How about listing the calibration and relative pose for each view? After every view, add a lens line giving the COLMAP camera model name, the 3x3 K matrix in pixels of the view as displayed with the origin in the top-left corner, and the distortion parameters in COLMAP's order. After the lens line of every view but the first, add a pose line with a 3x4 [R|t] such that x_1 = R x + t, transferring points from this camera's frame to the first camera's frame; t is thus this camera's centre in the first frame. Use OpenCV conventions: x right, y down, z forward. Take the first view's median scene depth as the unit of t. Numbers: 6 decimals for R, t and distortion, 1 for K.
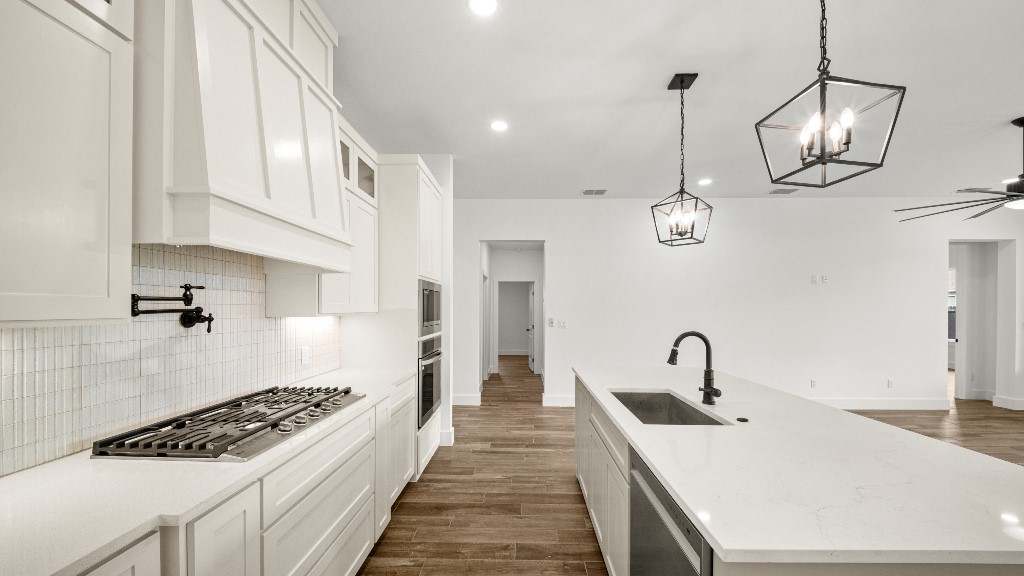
lens RADIAL K [[369.1, 0, 523.3], [0, 369.1, 310.8], [0, 0, 1]] dist [0.002907, -0.002954]
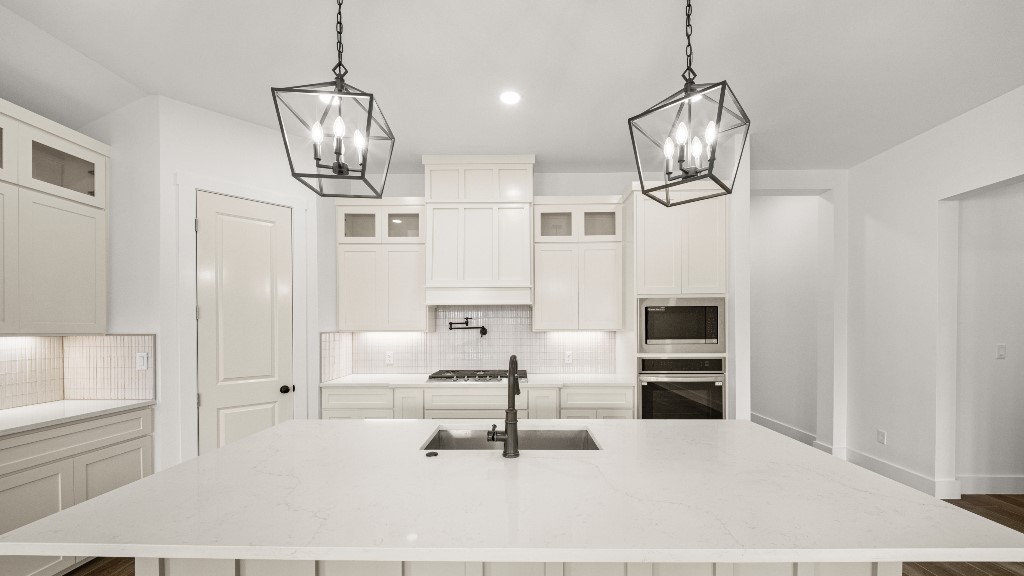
lens RADIAL K [[369.1, 0, 502.7], [0, 369.1, 326.4], [0, 0, 1]] dist [0.002907, -0.002954]
pose [[-0.007663, -0.001384, -0.999970, 0.907981], [0.000140, 0.999999, -0.001386, -0.004104], [0.999971, -0.000150, -0.007663, 0.725322]]
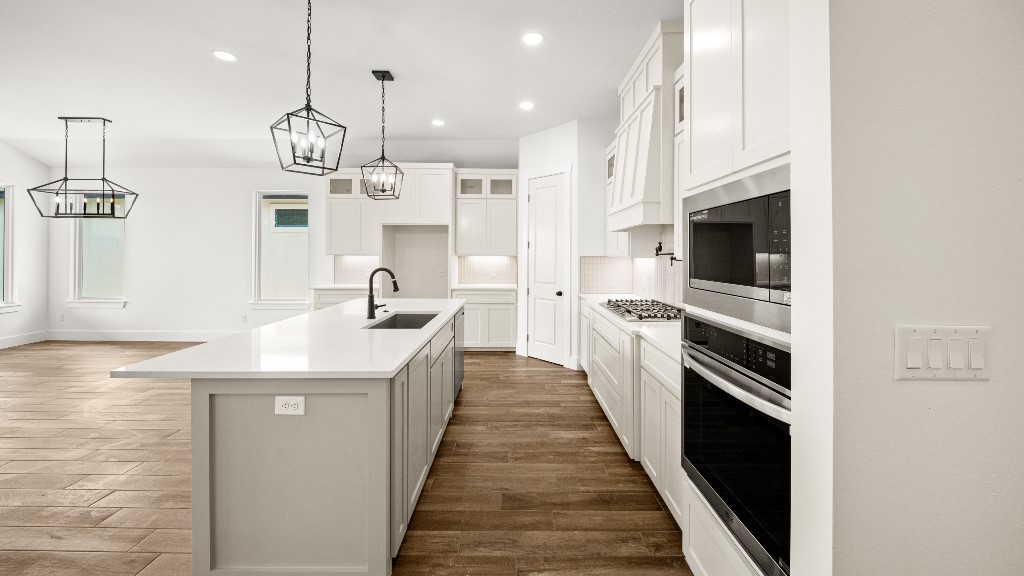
lens RADIAL K [[369.1, 0, 516.9], [0, 369.1, 249.2], [0, 0, 1]] dist [0.002907, -0.002954]
pose [[-0.999908, -0.008498, -0.010539, -0.025563], [-0.008407, 0.999927, -0.008648, -0.002796], [0.010612, -0.008559, -0.999907, 1.809930]]
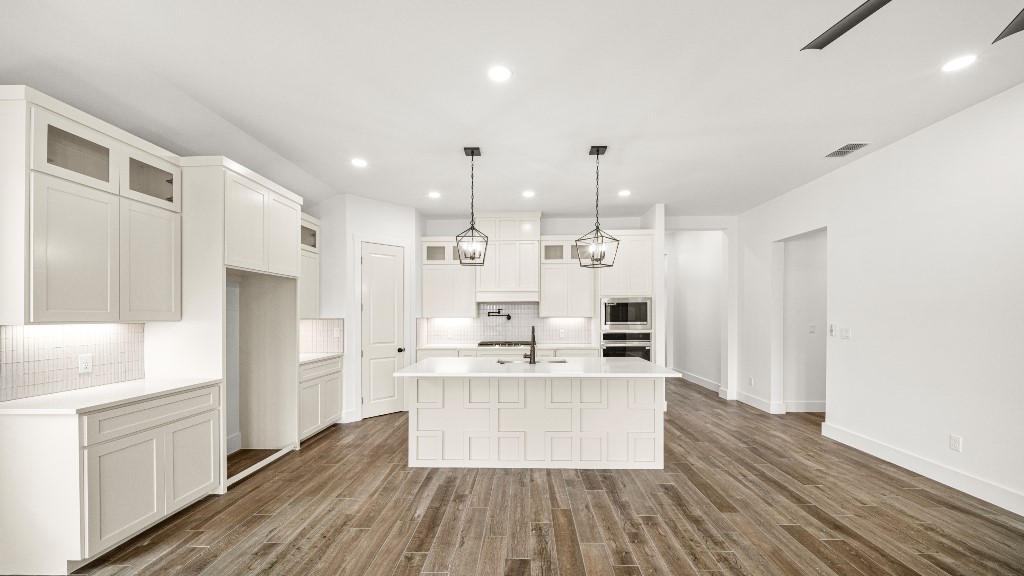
lens RADIAL K [[369.1, 0, 513.4], [0, 369.1, 318.8], [0, 0, 1]] dist [0.002907, -0.002954]
pose [[-0.025547, 0.006851, -0.999650, 1.801100], [0.001156, 0.999976, 0.006823, 0.004504], [0.999673, -0.000981, -0.025554, 0.722768]]
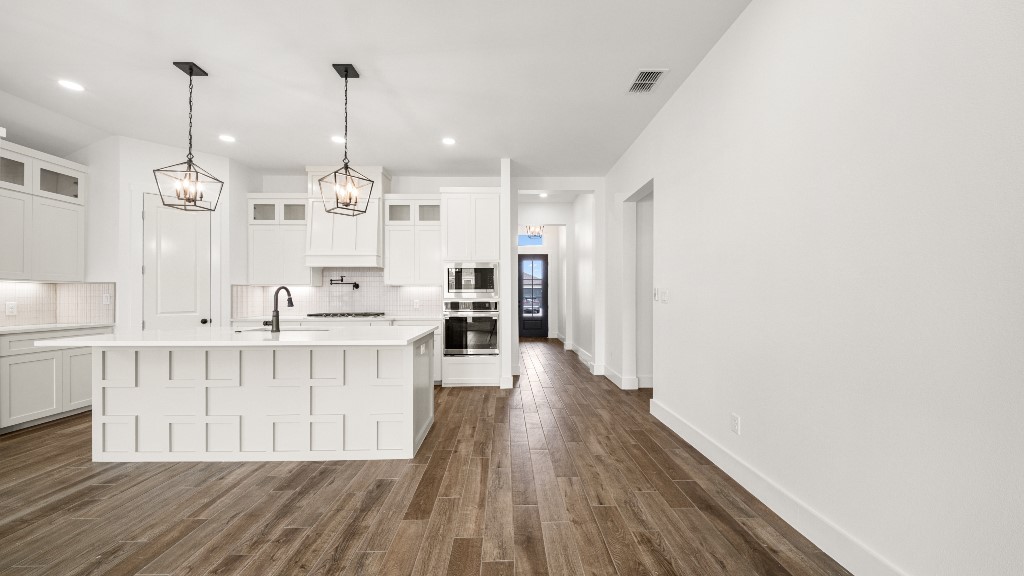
lens RADIAL K [[369.1, 0, 505.2], [0, 369.1, 293.8], [0, 0, 1]] dist [0.002907, -0.002954]
pose [[0.018092, -0.009943, -0.999787, 1.557729], [0.000485, 0.999951, -0.009935, 0.079778], [0.999836, -0.000305, 0.018096, 1.451536]]
